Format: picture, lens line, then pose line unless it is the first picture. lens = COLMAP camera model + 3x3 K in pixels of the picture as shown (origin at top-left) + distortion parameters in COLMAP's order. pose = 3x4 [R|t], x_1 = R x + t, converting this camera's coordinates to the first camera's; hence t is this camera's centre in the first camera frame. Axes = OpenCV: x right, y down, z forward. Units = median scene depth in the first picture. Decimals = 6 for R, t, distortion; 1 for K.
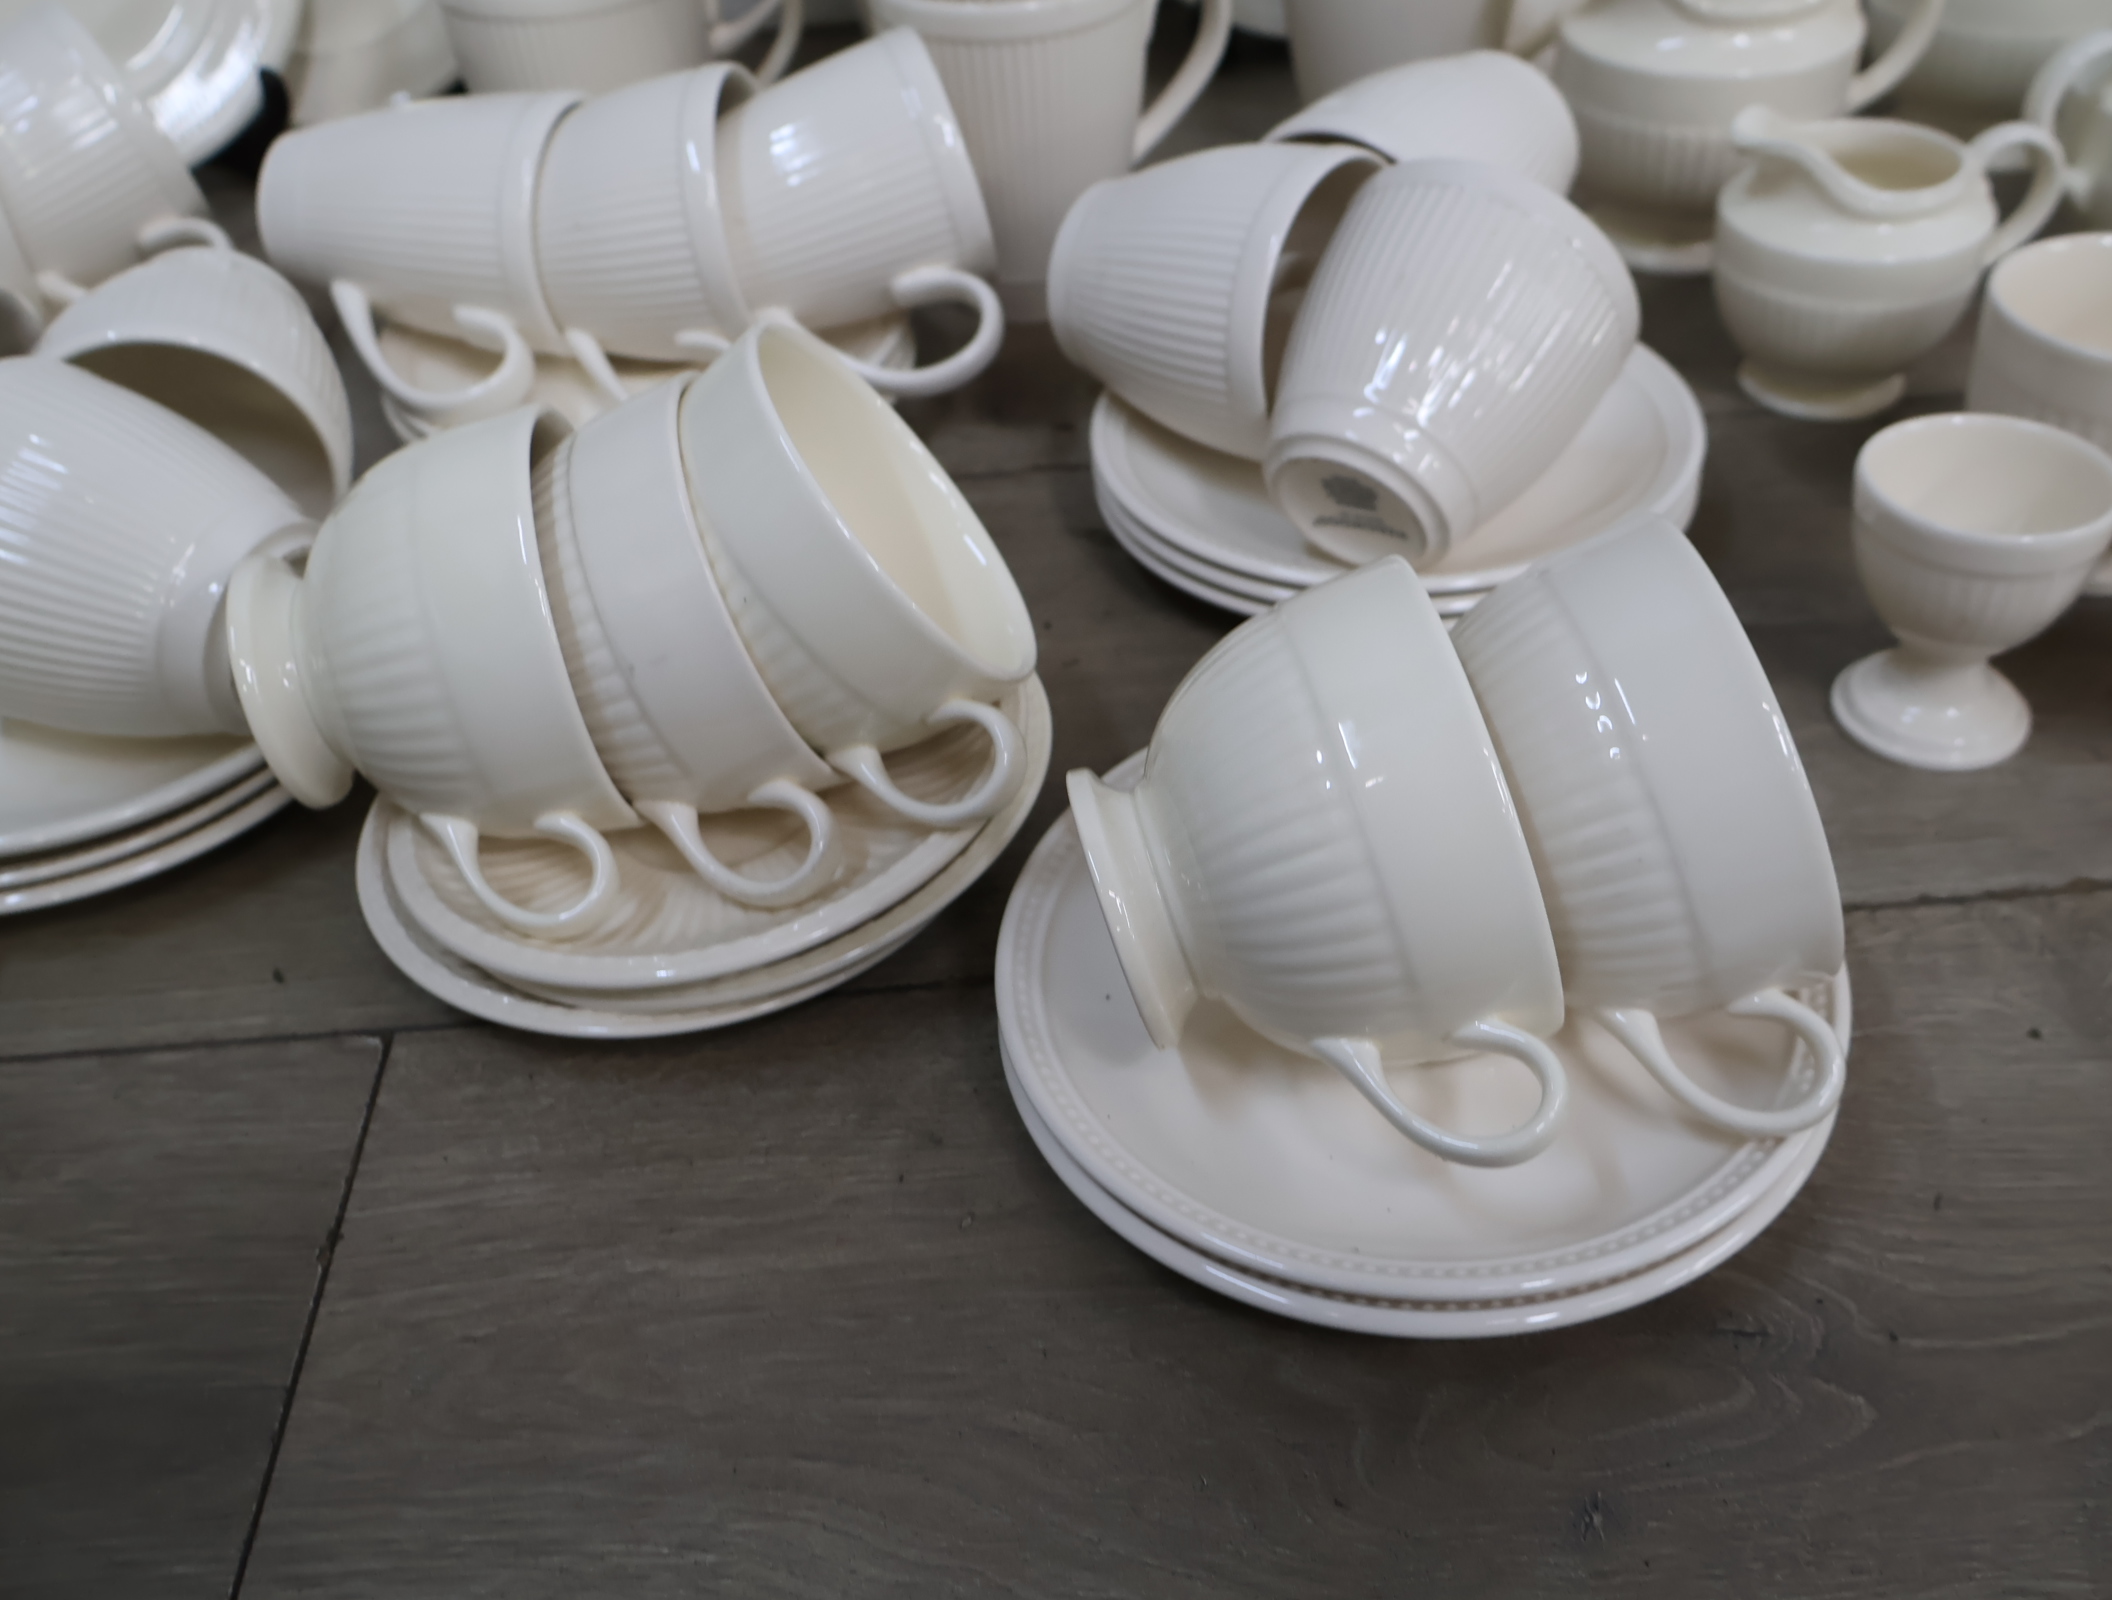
lens RADIAL K [[2027.4, 0, 1054.4], [0, 2027.4, 817.5], [0, 0, 1]] dist [-0.000691, 0.000000]
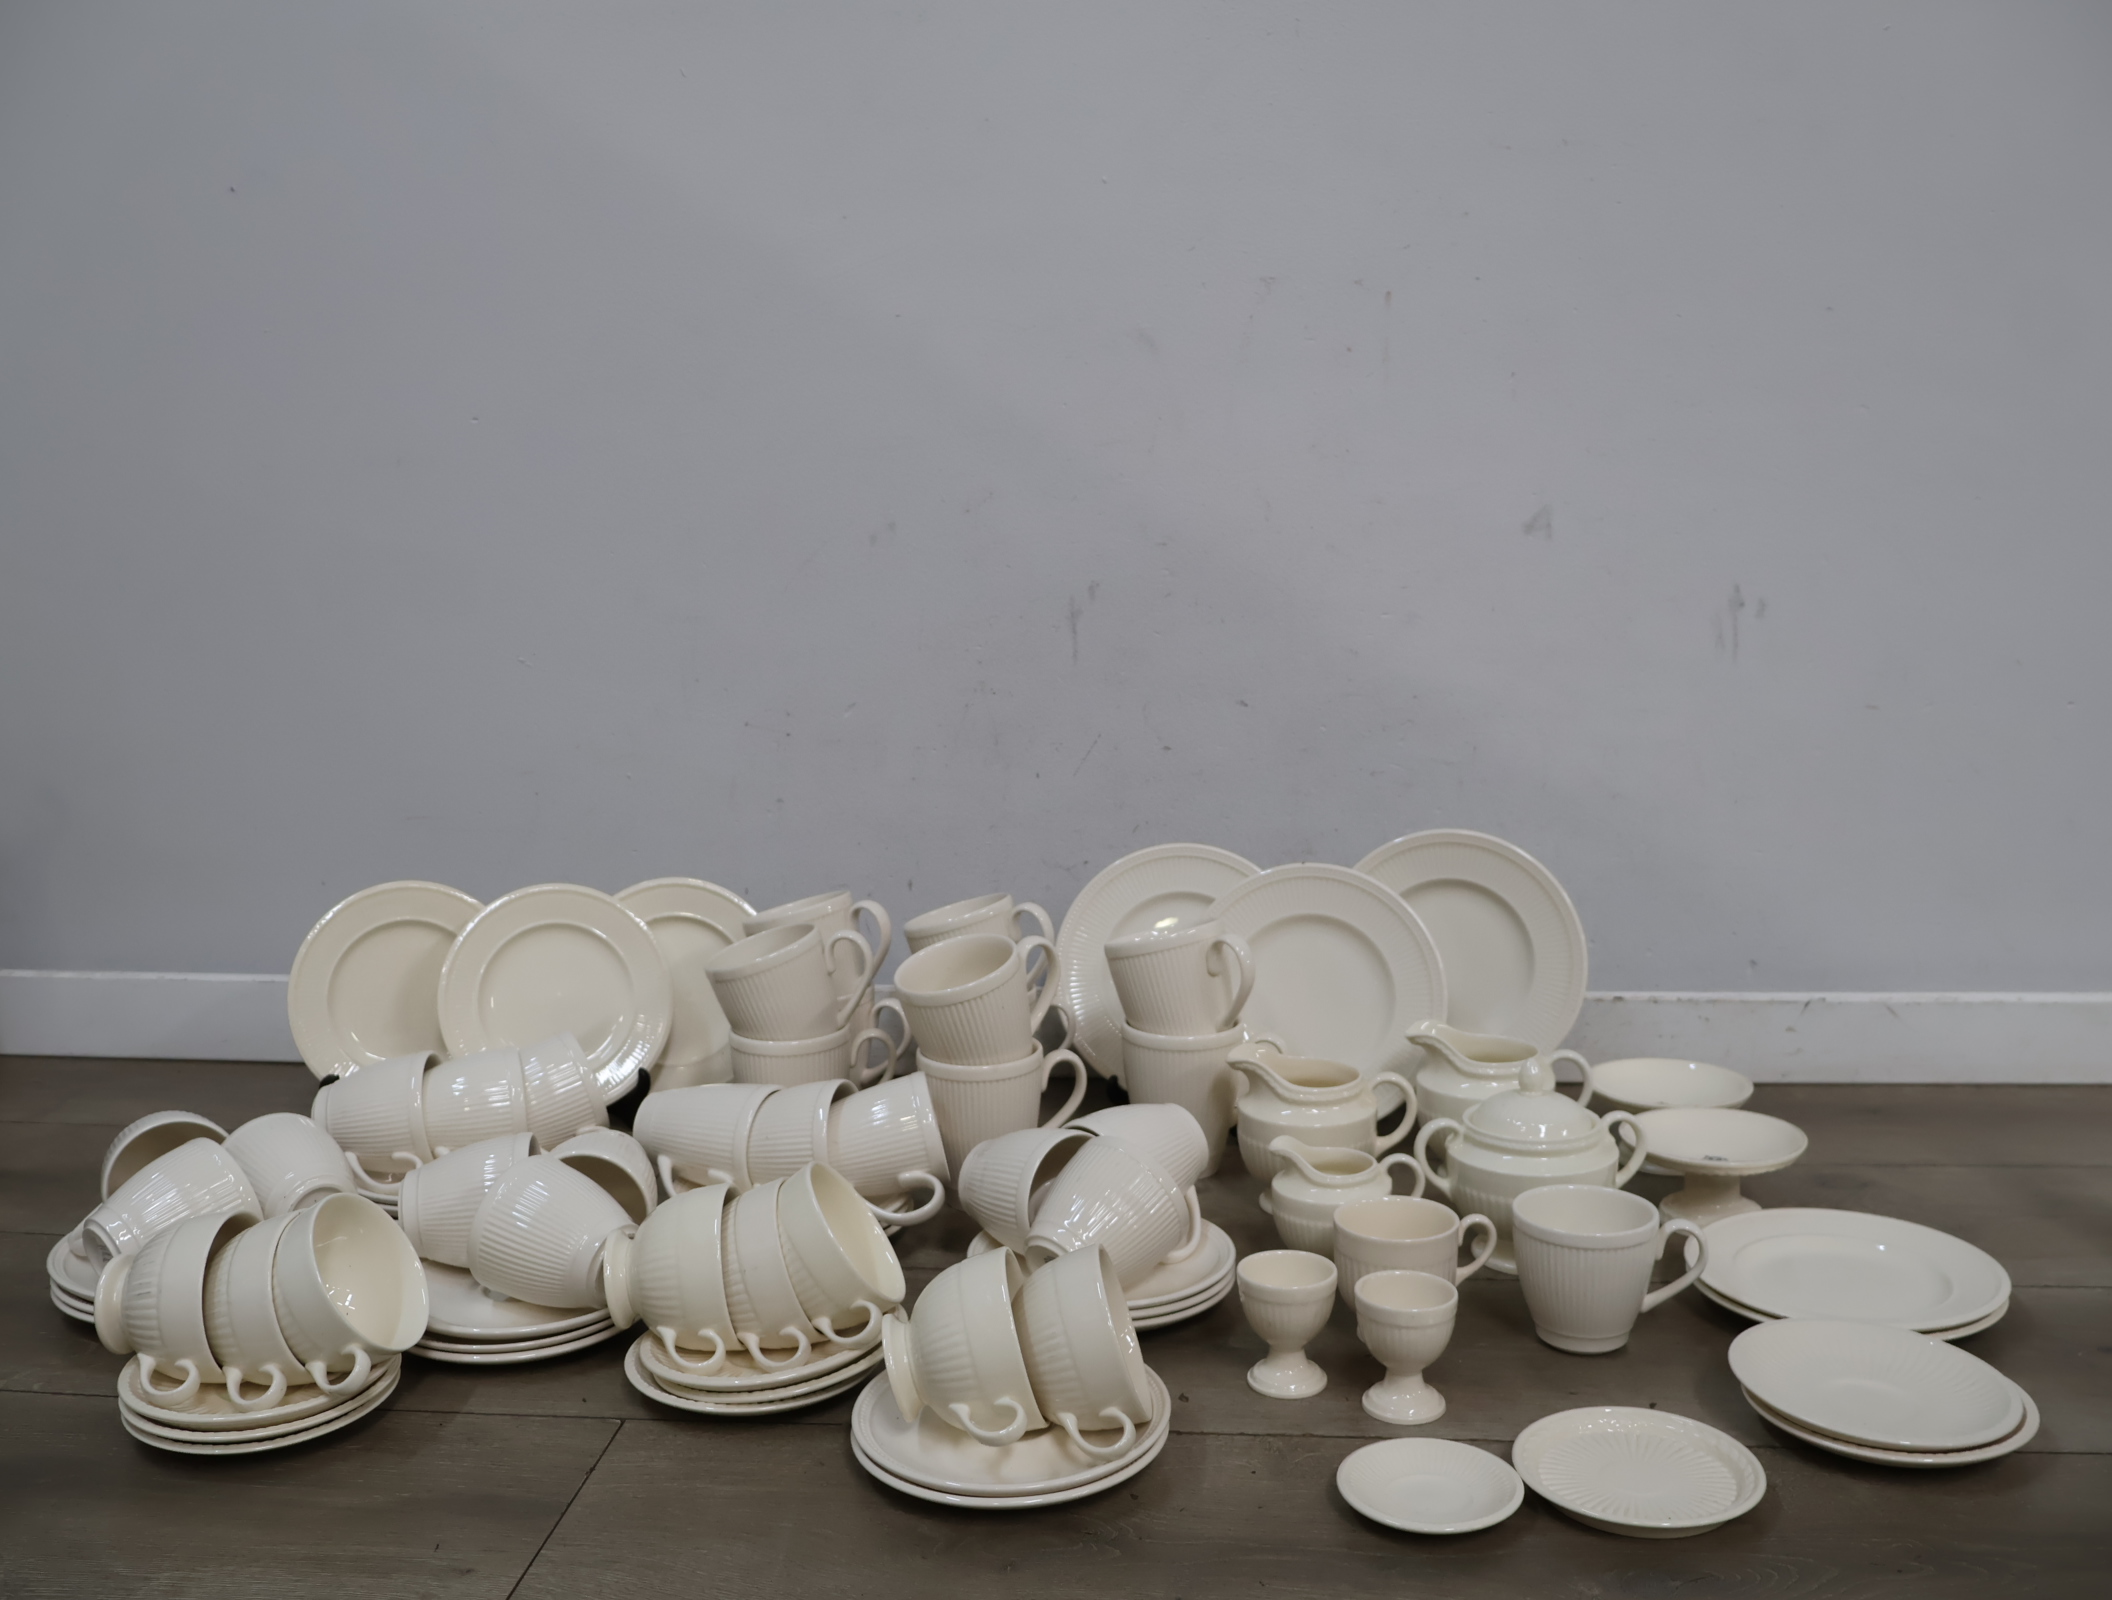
lens RADIAL K [[2027.4, 0, 1045.8], [0, 2027.4, 805.0], [0, 0, 1]] dist [-0.000691, 0.000000]
pose [[0.988055, 0.068354, -0.138114, 0.489451], [-0.128189, 0.861992, -0.490447, 0.623373], [0.085529, 0.502293, 0.860457, -1.518459]]
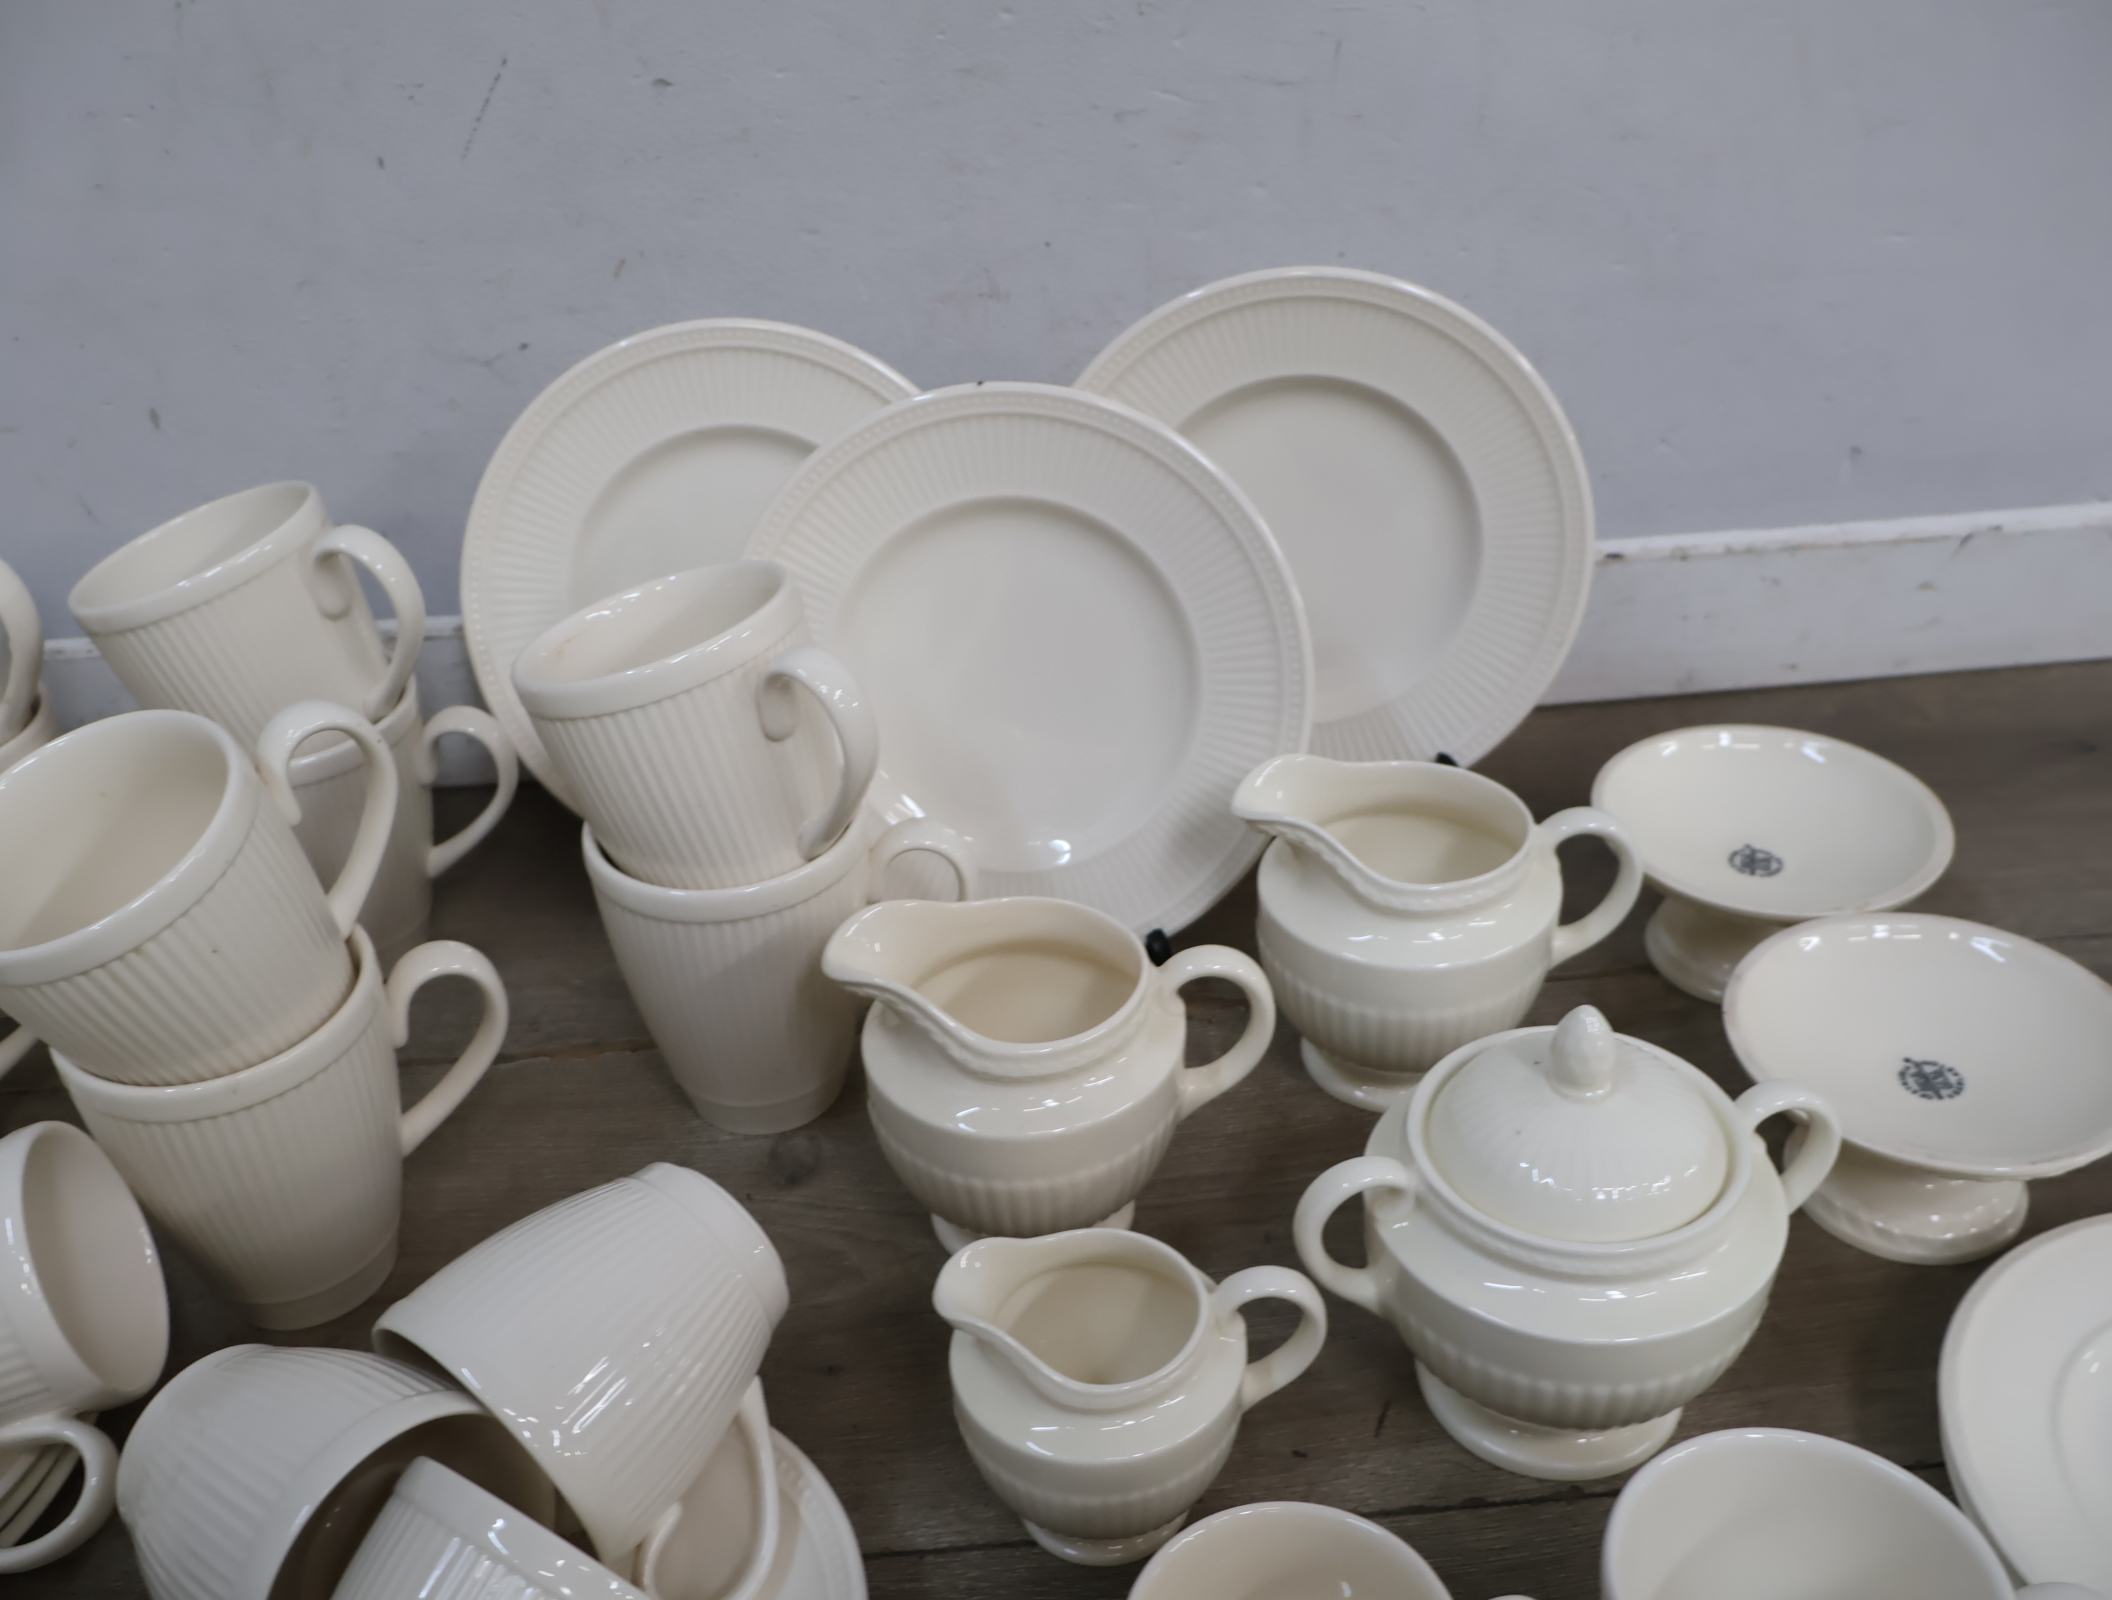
lens RADIAL K [[2027.4, 0, 1056.0], [0, 2027.4, 808.7], [0, 0, 1]] dist [-0.000691, 0.000000]
pose [[0.999716, 0.008121, 0.022422, 0.477375], [-0.005376, 0.992779, -0.119837, -0.576199], [-0.023233, 0.119682, 0.992540, 0.128124]]
